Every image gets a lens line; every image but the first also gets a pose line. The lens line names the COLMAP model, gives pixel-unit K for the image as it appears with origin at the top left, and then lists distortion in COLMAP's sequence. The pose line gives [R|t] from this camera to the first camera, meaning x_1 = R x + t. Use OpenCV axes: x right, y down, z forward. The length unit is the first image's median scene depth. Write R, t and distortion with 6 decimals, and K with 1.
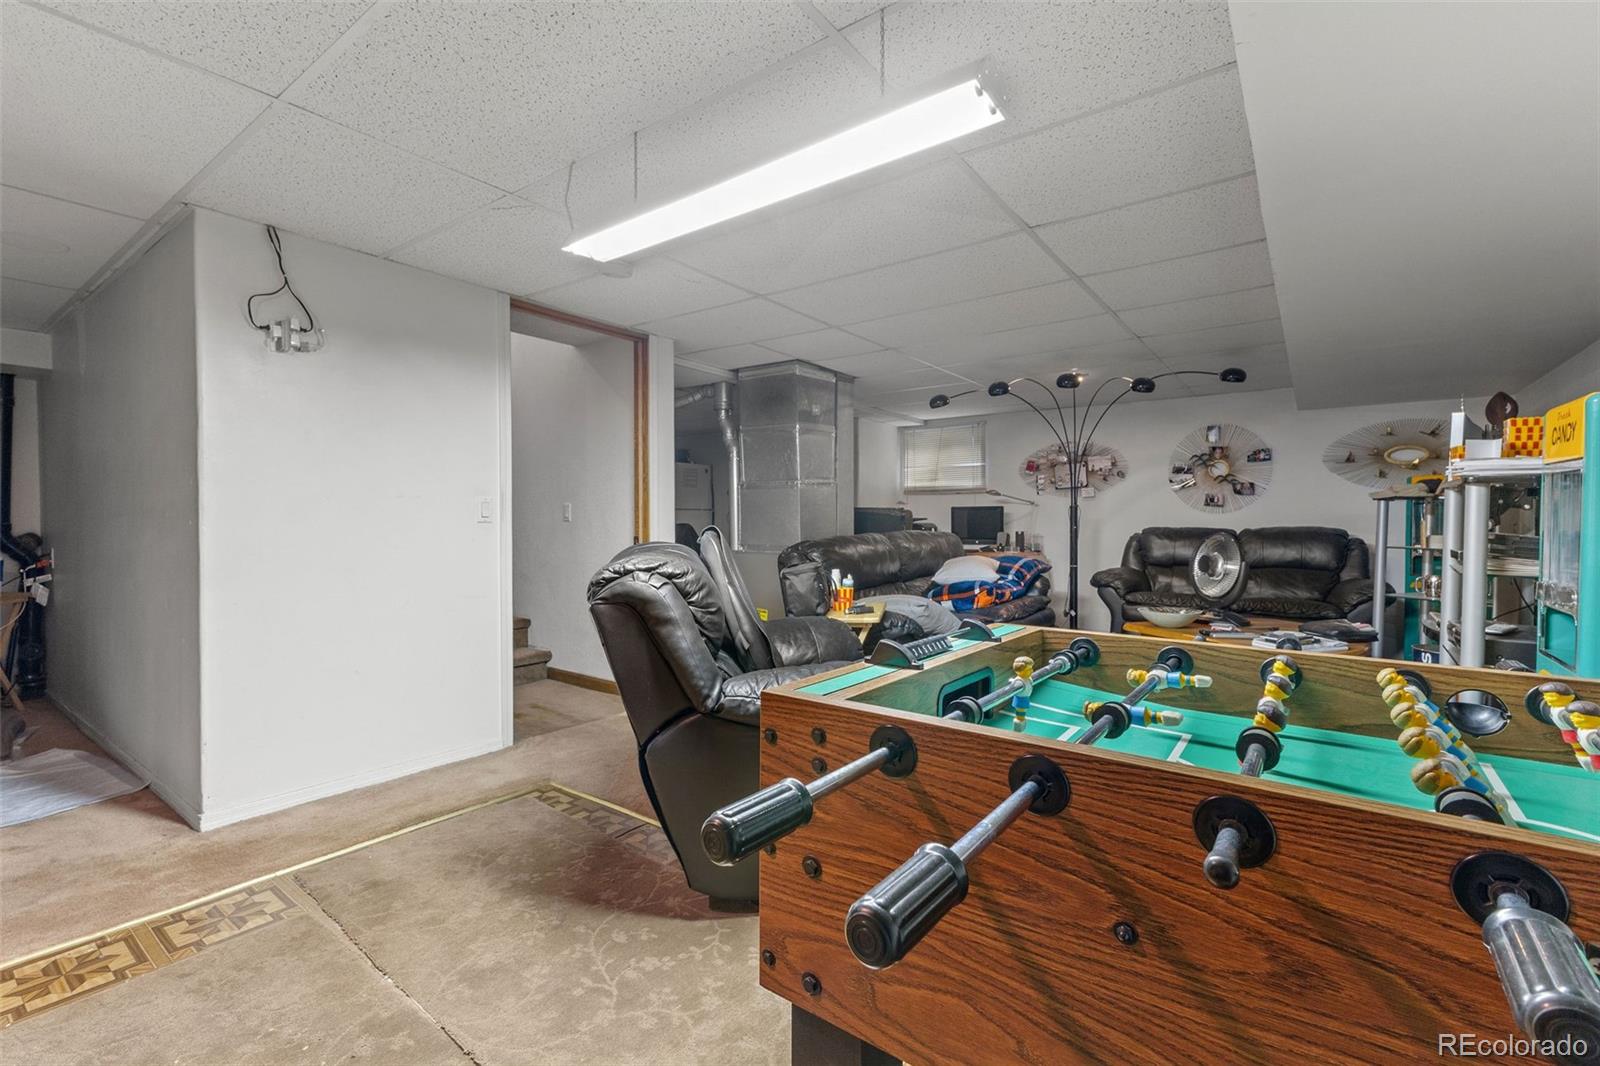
lens RADIAL K [[692.9, 0, 796.5], [0, 692.9, 536.8], [0, 0, 1]] dist [0.011110, -0.002716]
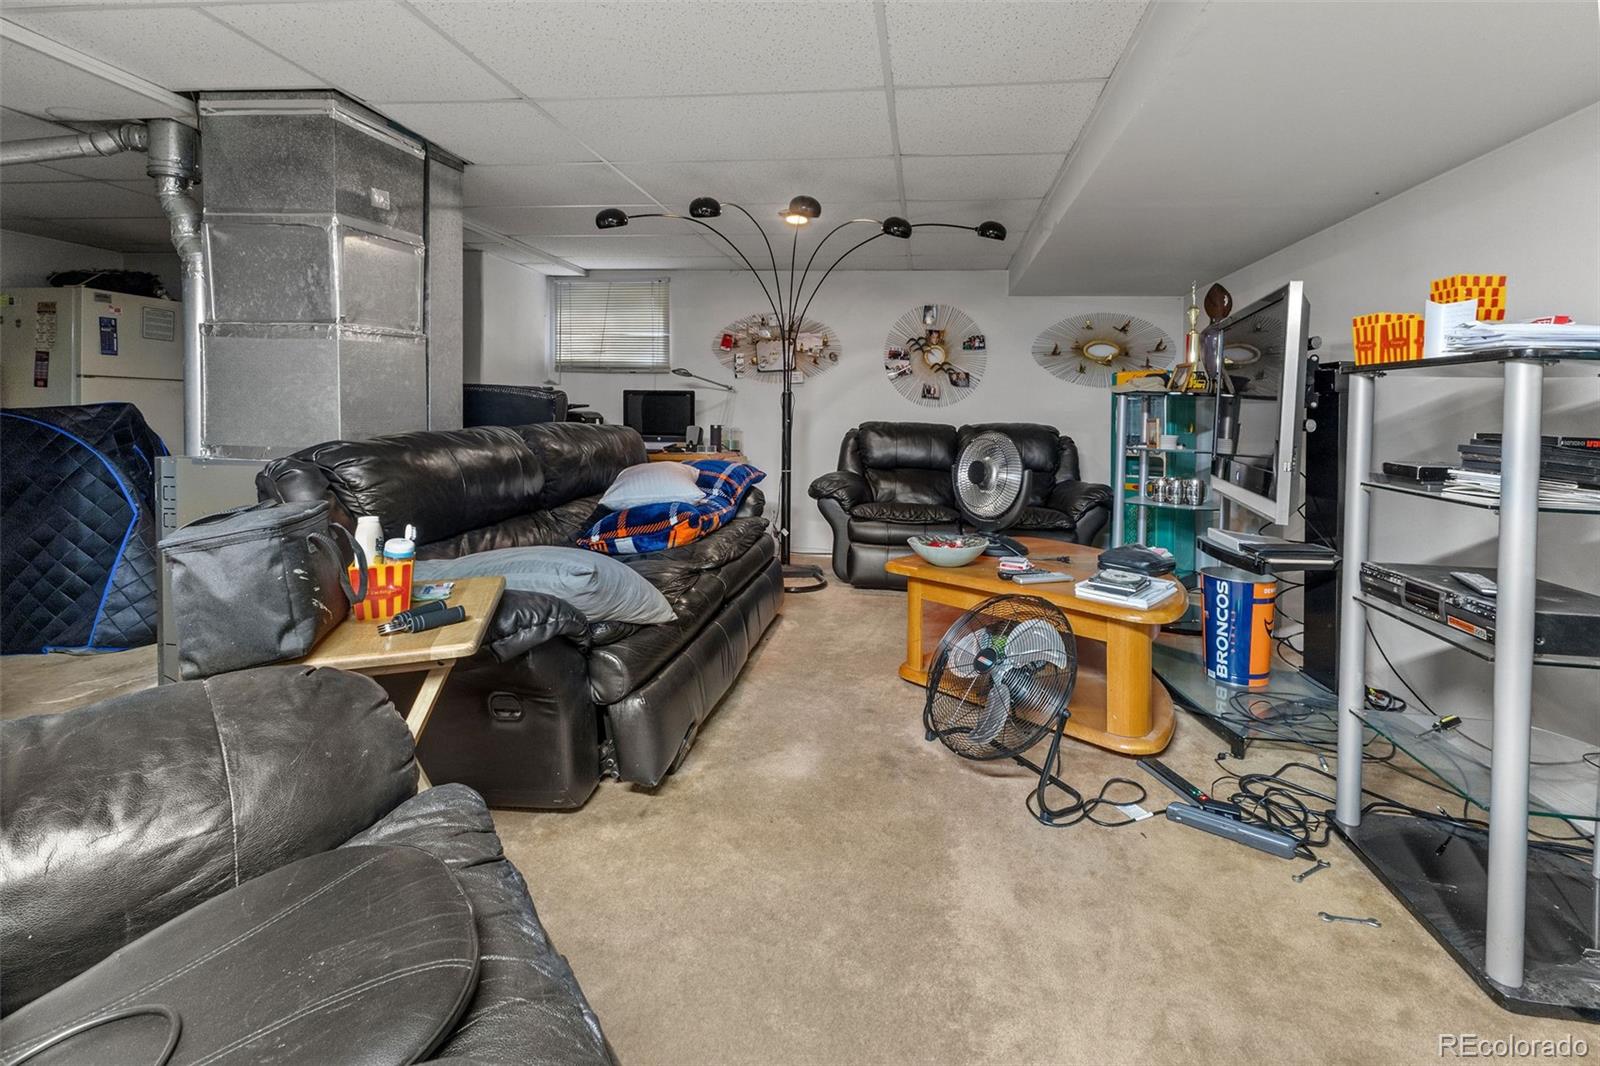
lens RADIAL K [[692.9, 0, 813.1], [0, 692.9, 439.0], [0, 0, 1]] dist [0.011110, -0.002716]
pose [[0.875832, 0.000515, 0.482615, 0.059873], [-0.008187, 0.999871, 0.013790, -0.004628], [-0.482546, -0.016029, 0.875724, 0.343833]]
